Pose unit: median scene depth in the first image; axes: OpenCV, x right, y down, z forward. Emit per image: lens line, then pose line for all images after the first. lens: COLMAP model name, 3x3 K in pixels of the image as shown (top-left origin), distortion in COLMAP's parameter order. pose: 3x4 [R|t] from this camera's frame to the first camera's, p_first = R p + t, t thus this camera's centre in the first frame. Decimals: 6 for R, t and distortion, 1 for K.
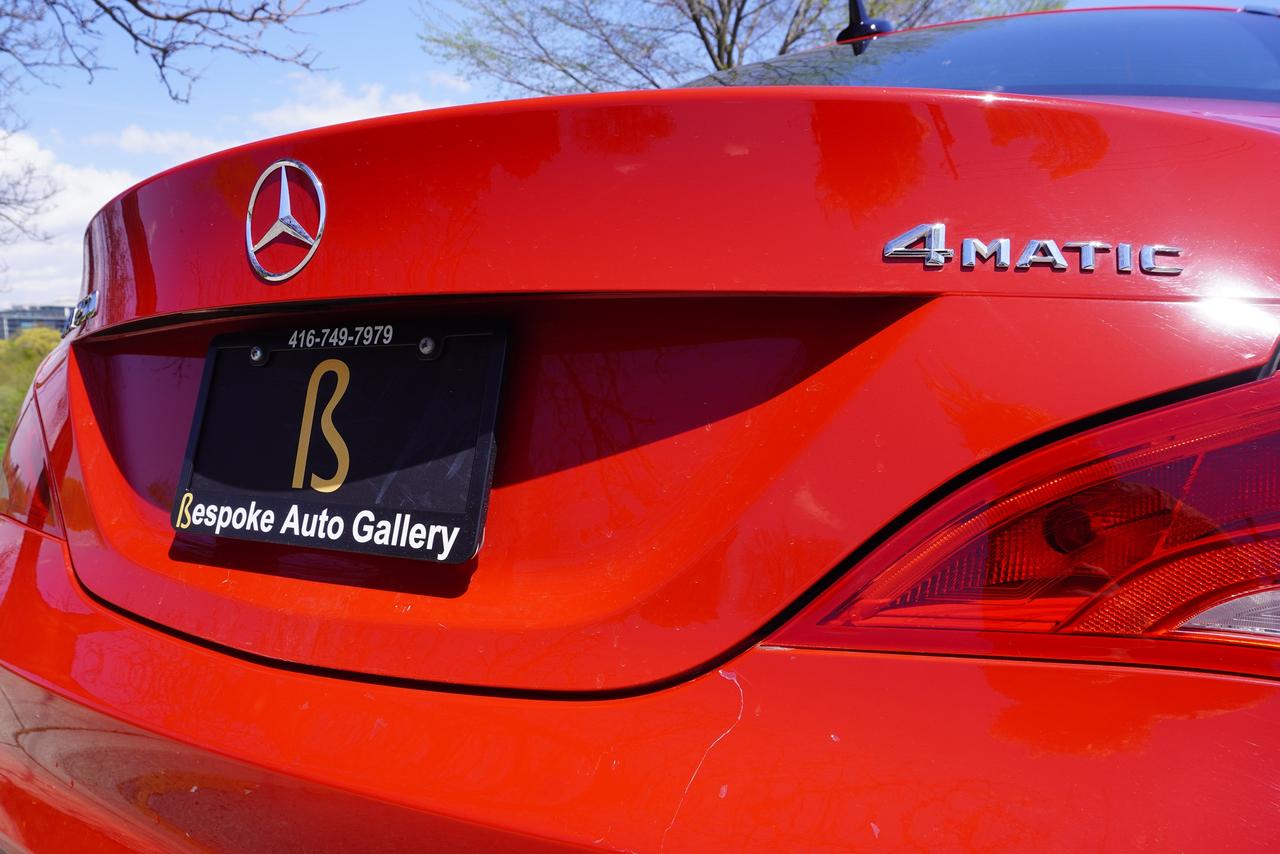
lens RADIAL K [[1028.6, 0, 640.0], [0, 1028.6, 427.0], [0, 0, 1]] dist [0.001091, 0.011827]
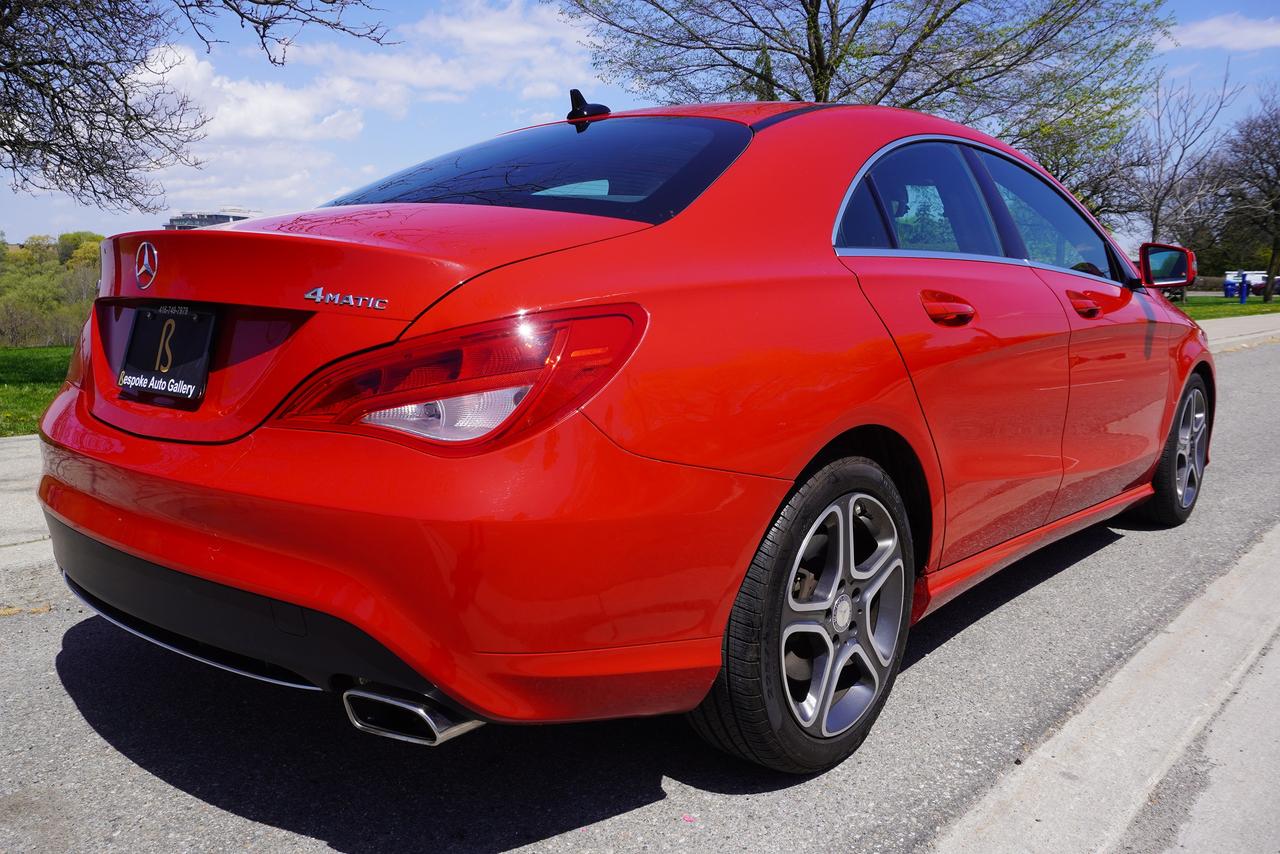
lens RADIAL K [[1028.6, 0, 640.0], [0, 1028.6, 427.0], [0, 0, 1]] dist [0.001091, 0.011827]
pose [[0.990390, 0.055322, -0.126754, 1.166788], [-0.045966, 0.996079, 0.075586, -0.046723], [0.130438, -0.069033, 0.989050, -1.344213]]
